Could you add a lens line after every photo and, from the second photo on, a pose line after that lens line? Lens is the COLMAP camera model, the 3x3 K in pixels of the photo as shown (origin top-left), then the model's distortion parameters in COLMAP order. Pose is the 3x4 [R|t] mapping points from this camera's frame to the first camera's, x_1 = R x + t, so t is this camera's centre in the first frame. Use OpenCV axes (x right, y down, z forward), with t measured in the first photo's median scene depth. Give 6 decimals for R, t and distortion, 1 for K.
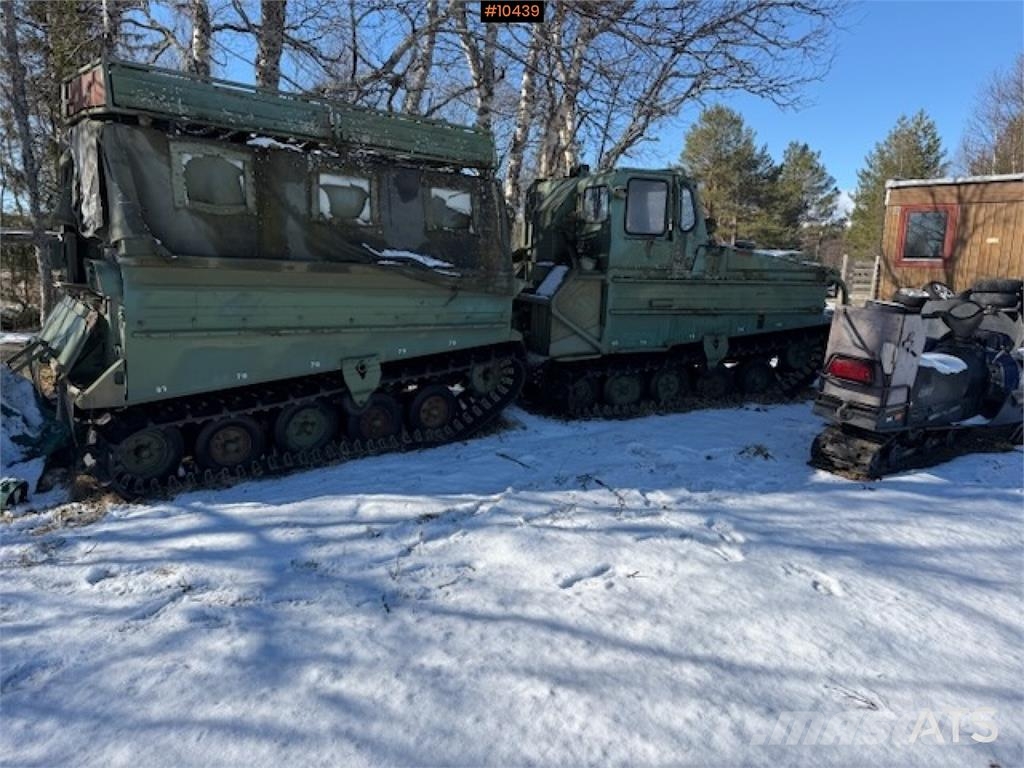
lens RADIAL K [[700.0, 0, 512.0], [0, 700.0, 384.0], [0, 0, 1]] dist [0.094306, -0.117752]
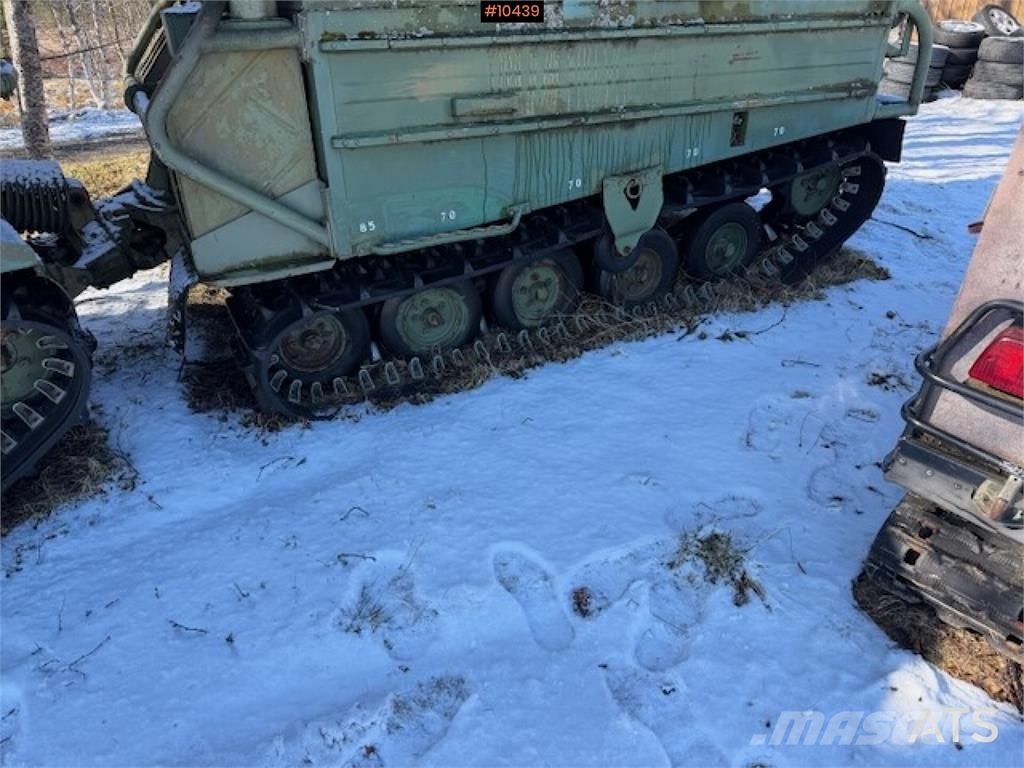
lens RADIAL K [[711.7, 0, 516.8], [0, 711.7, 388.6], [0, 0, 1]] dist [0.062489, -0.093853]
pose [[0.996364, -0.080009, 0.029289, 0.282420], [0.067353, 0.950176, 0.304350, -0.117918], [-0.052180, -0.301271, 0.952110, 0.801045]]
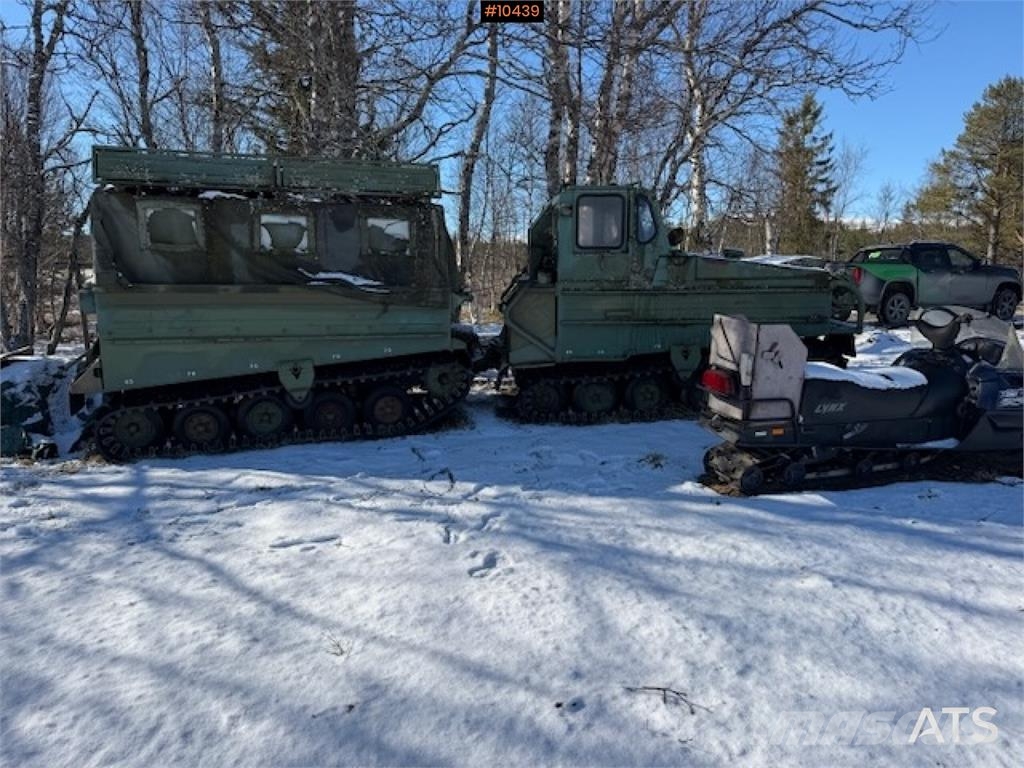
lens RADIAL K [[700.0, 0, 512.0], [0, 700.0, 384.0], [0, 0, 1]] dist [0.094306, -0.117752]
pose [[0.931098, 0.024395, -0.363952, 0.605070], [-0.030134, 0.999495, -0.010099, 0.003114], [0.363521, 0.020370, 0.931363, -0.006825]]
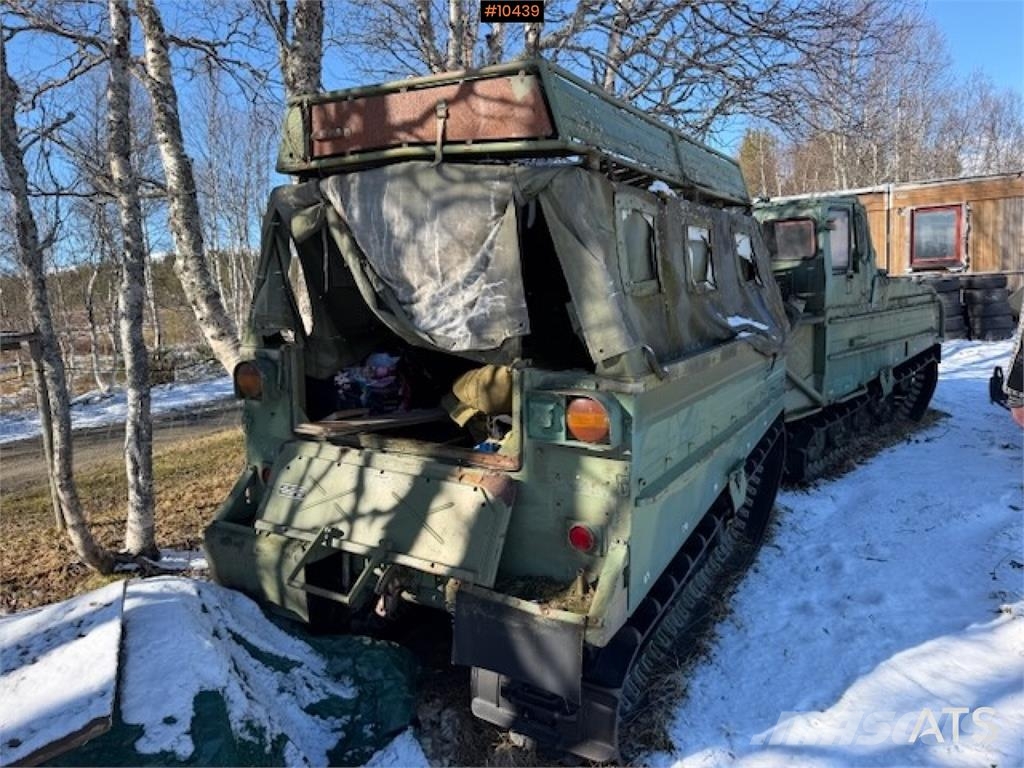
lens RADIAL K [[711.7, 0, 516.8], [0, 711.7, 388.6], [0, 0, 1]] dist [0.062489, -0.093853]
pose [[0.934628, -0.134154, 0.329354, -0.694479], [0.146244, 0.989175, -0.012090, -0.147118], [-0.324166, 0.059465, 0.944129, 0.373641]]
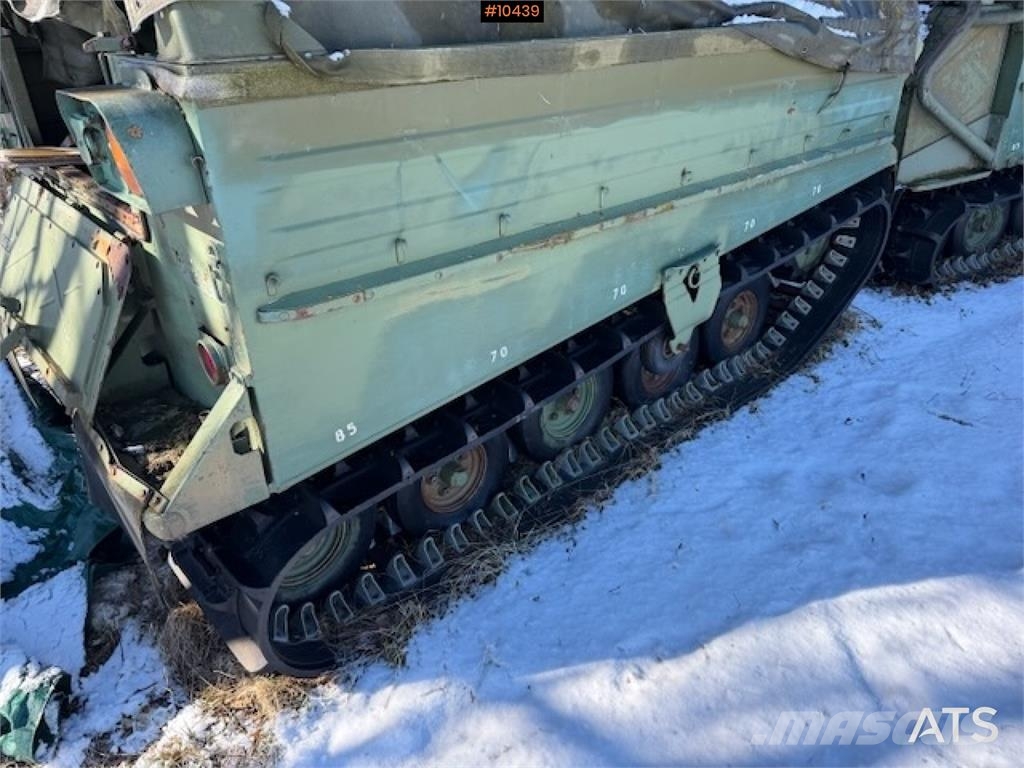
lens RADIAL K [[711.6, 0, 512.0], [0, 711.6, 384.0], [0, 0, 1]] dist [0.033386, -0.039339]
pose [[0.994842, -0.100415, -0.014363, -0.345096], [0.100447, 0.955467, 0.277476, -0.101812], [-0.014140, -0.277488, 0.960625, 0.556016]]
